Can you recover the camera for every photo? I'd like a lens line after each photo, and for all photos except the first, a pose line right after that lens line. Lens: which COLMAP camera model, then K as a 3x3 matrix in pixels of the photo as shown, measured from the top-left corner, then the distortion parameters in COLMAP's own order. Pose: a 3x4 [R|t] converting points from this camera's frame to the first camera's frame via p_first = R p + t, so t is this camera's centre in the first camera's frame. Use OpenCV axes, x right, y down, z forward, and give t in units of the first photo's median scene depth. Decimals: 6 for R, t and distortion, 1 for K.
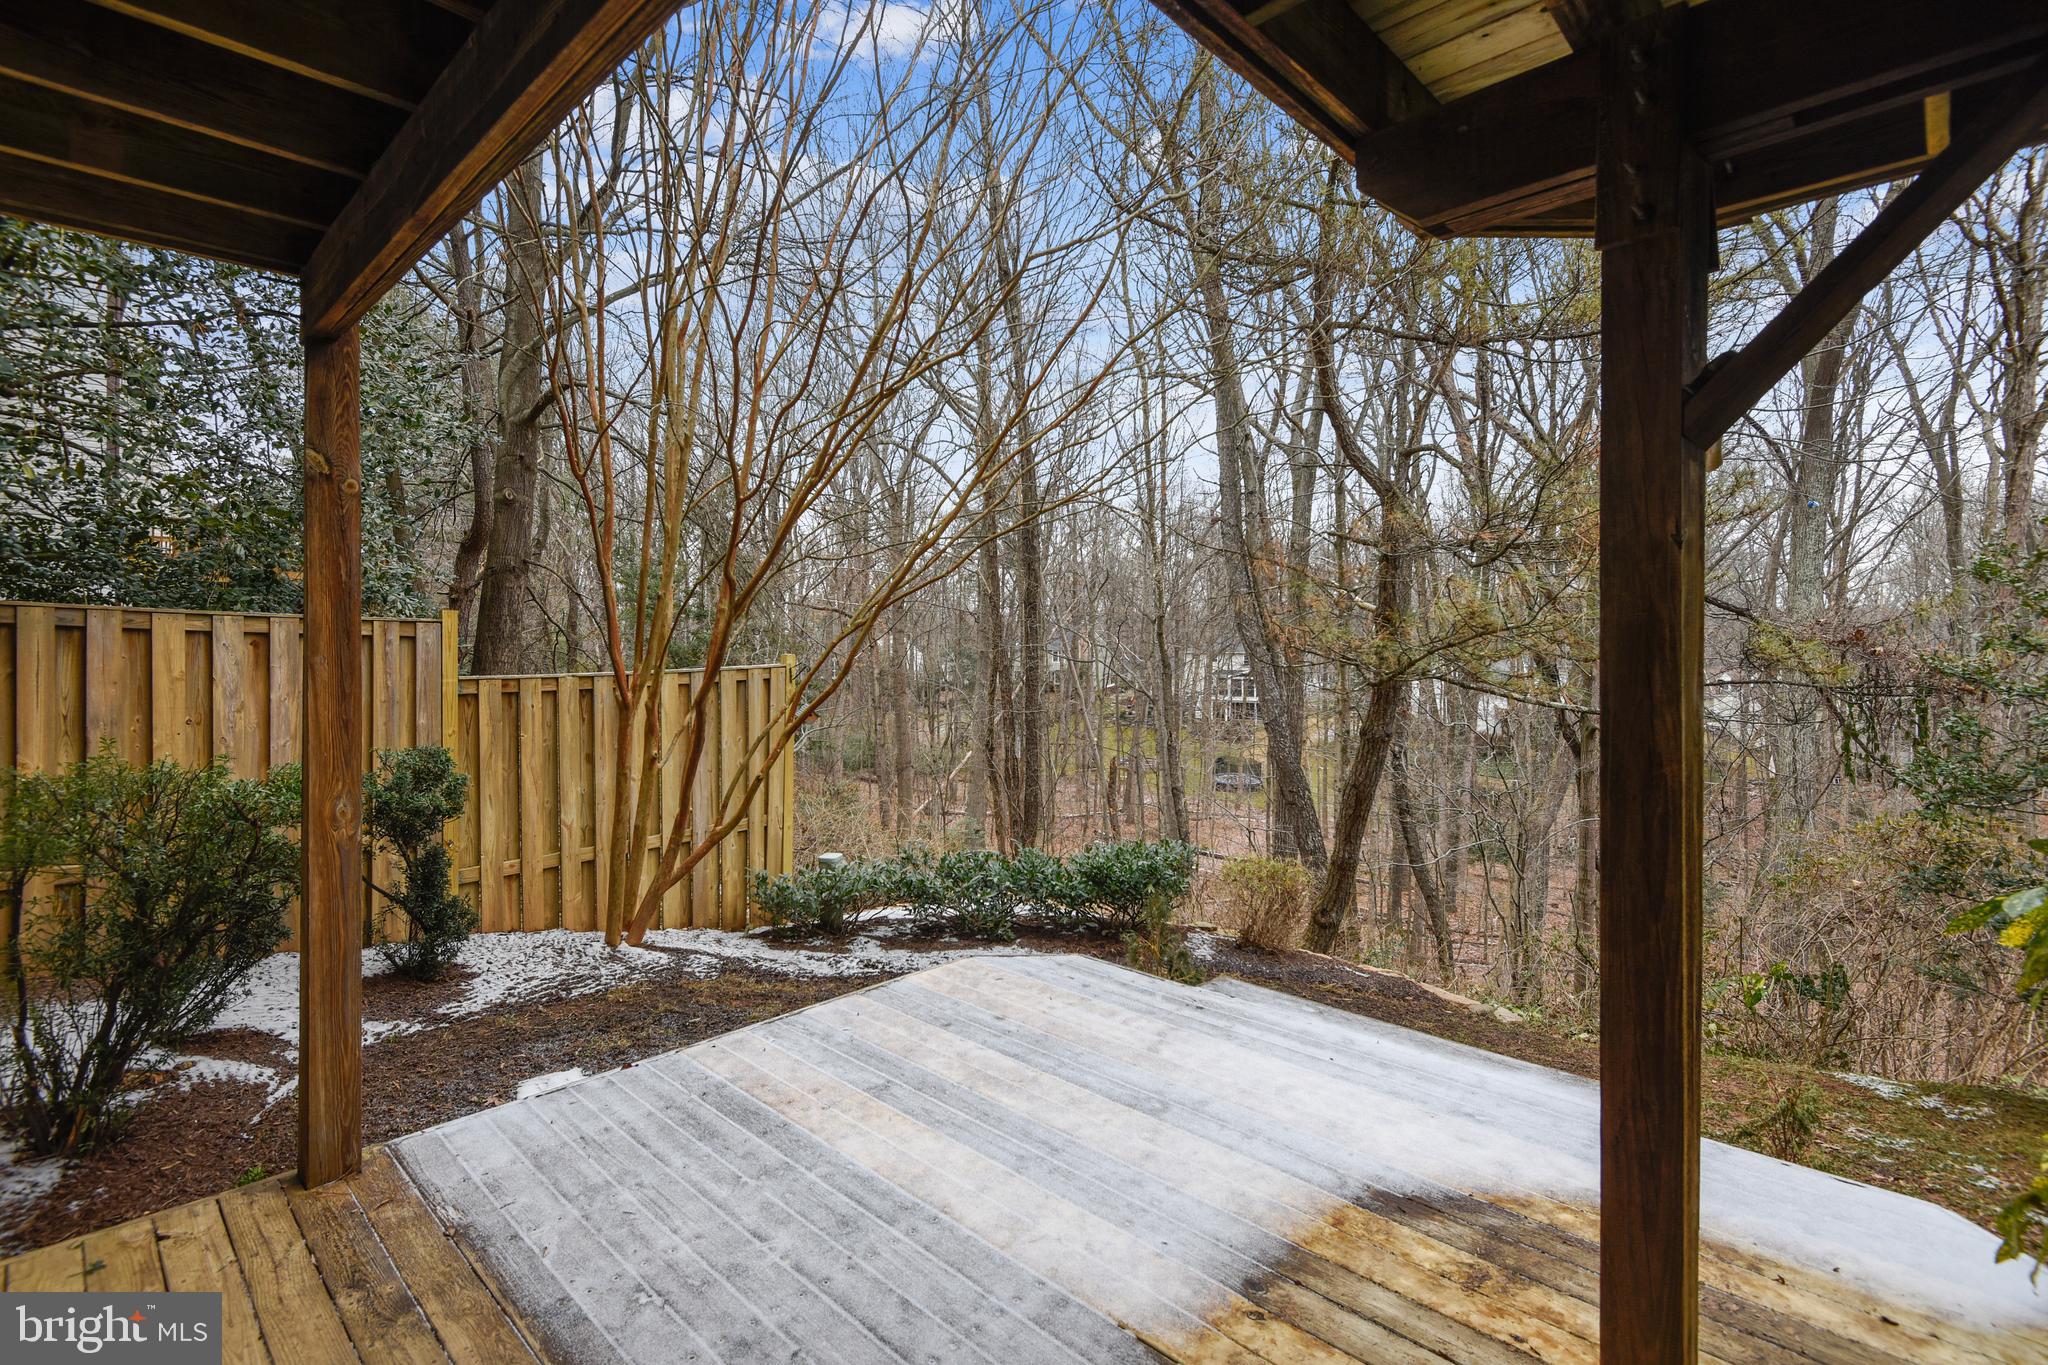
lens RADIAL K [[928.2, 0, 1032.1], [0, 928.2, 657.2], [0, 0, 1]] dist [0.019888, -0.000498]
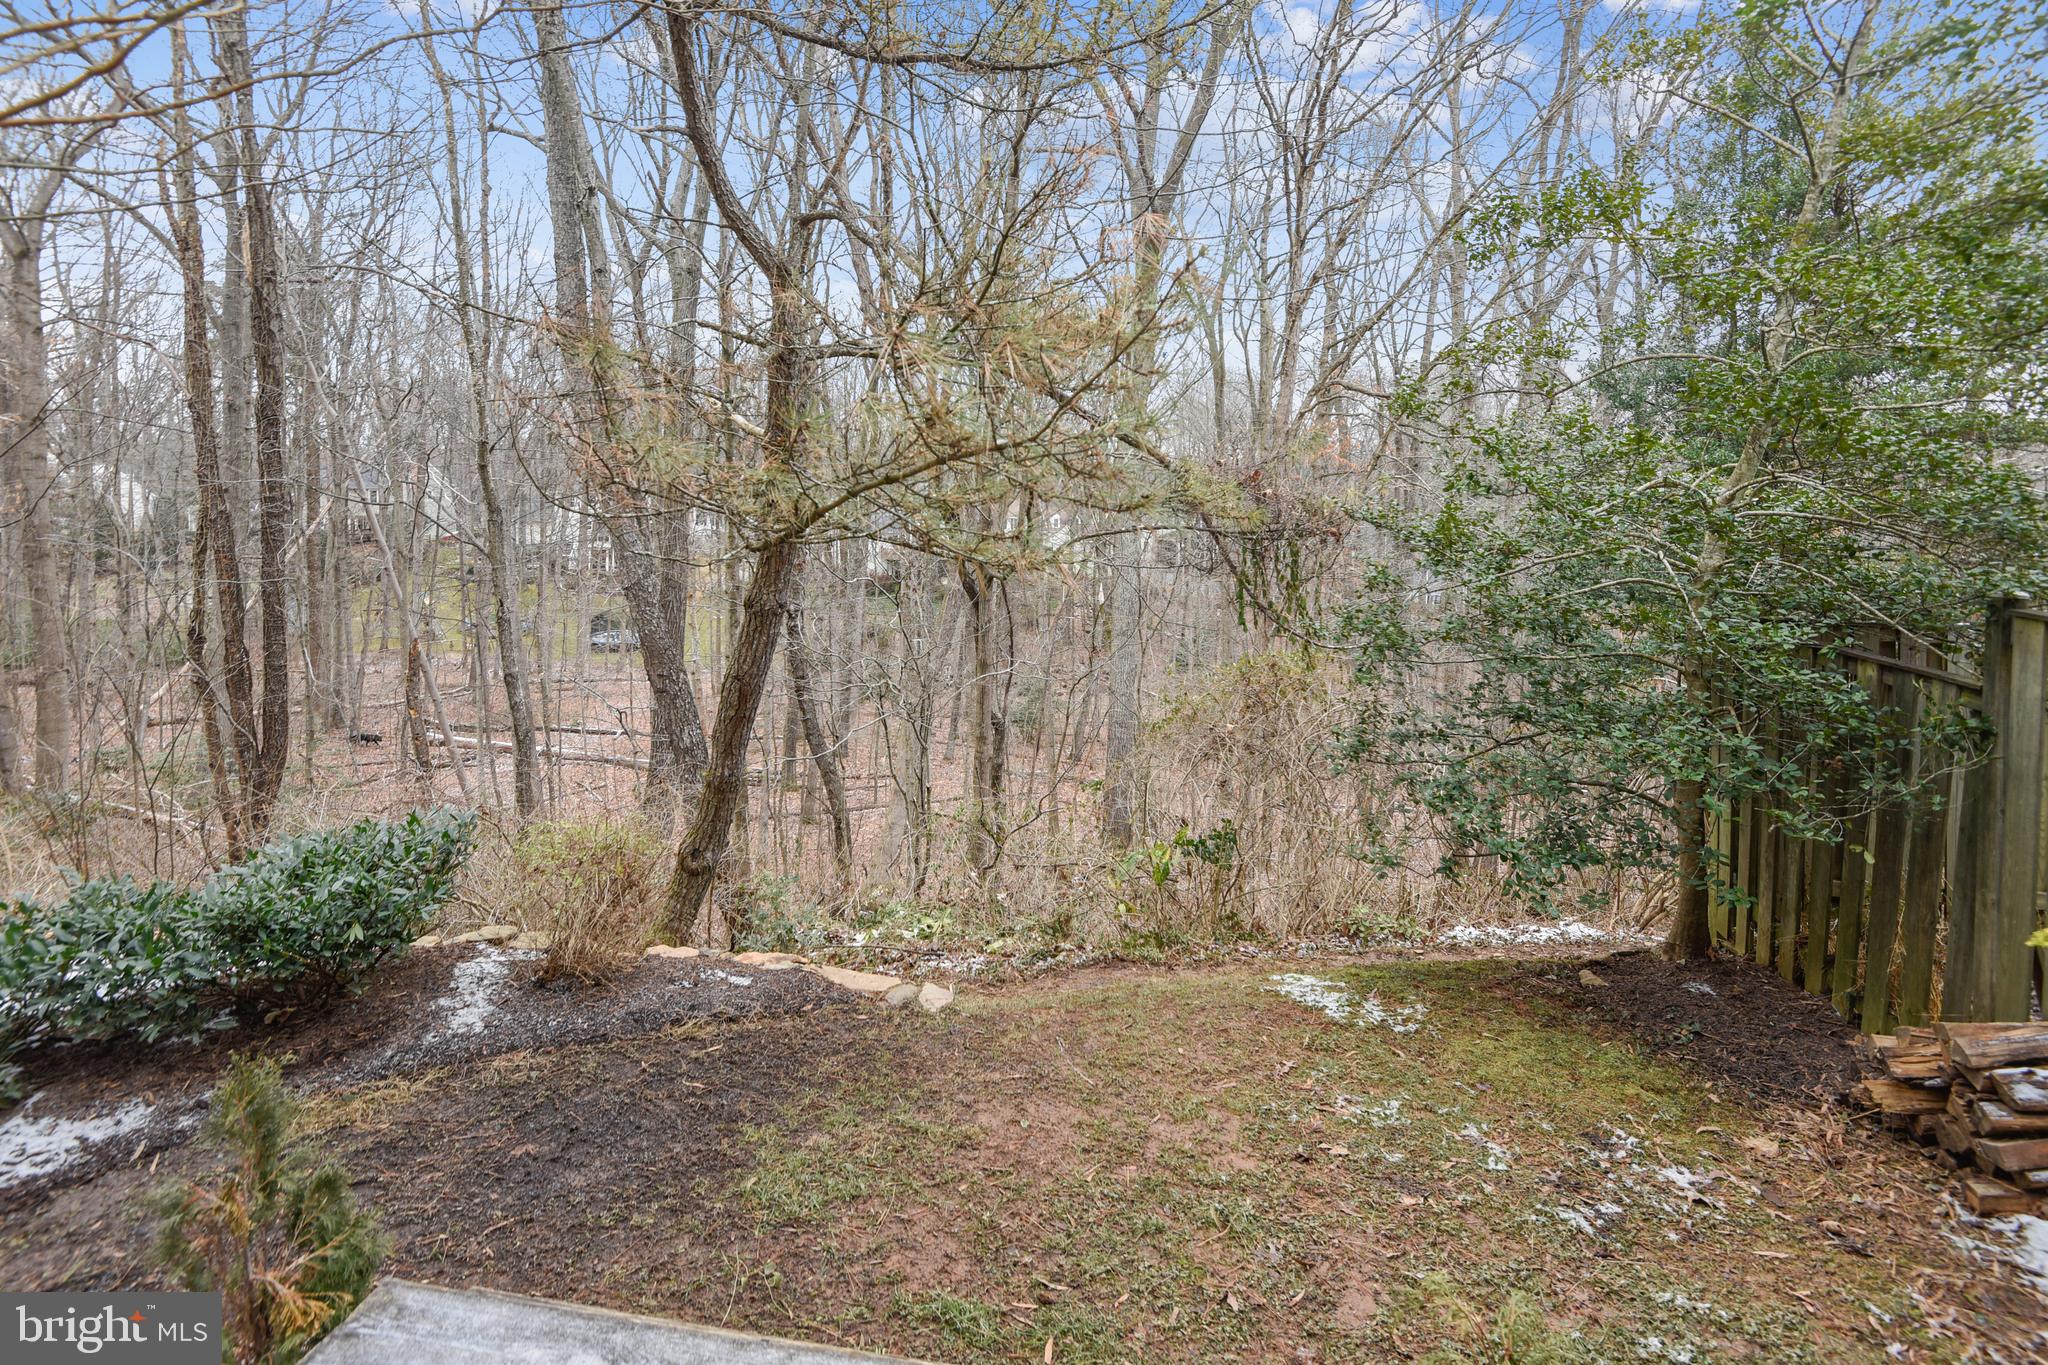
lens RADIAL K [[989.2, 0, 1035.3], [0, 989.2, 500.6], [0, 0, 1]] dist [-0.000092, -0.000570]
pose [[0.816688, -0.000720, 0.577079, 0.085644], [-0.000011, 0.999999, 0.001263, -0.000720], [-0.577079, -0.001037, 0.816688, 0.220659]]
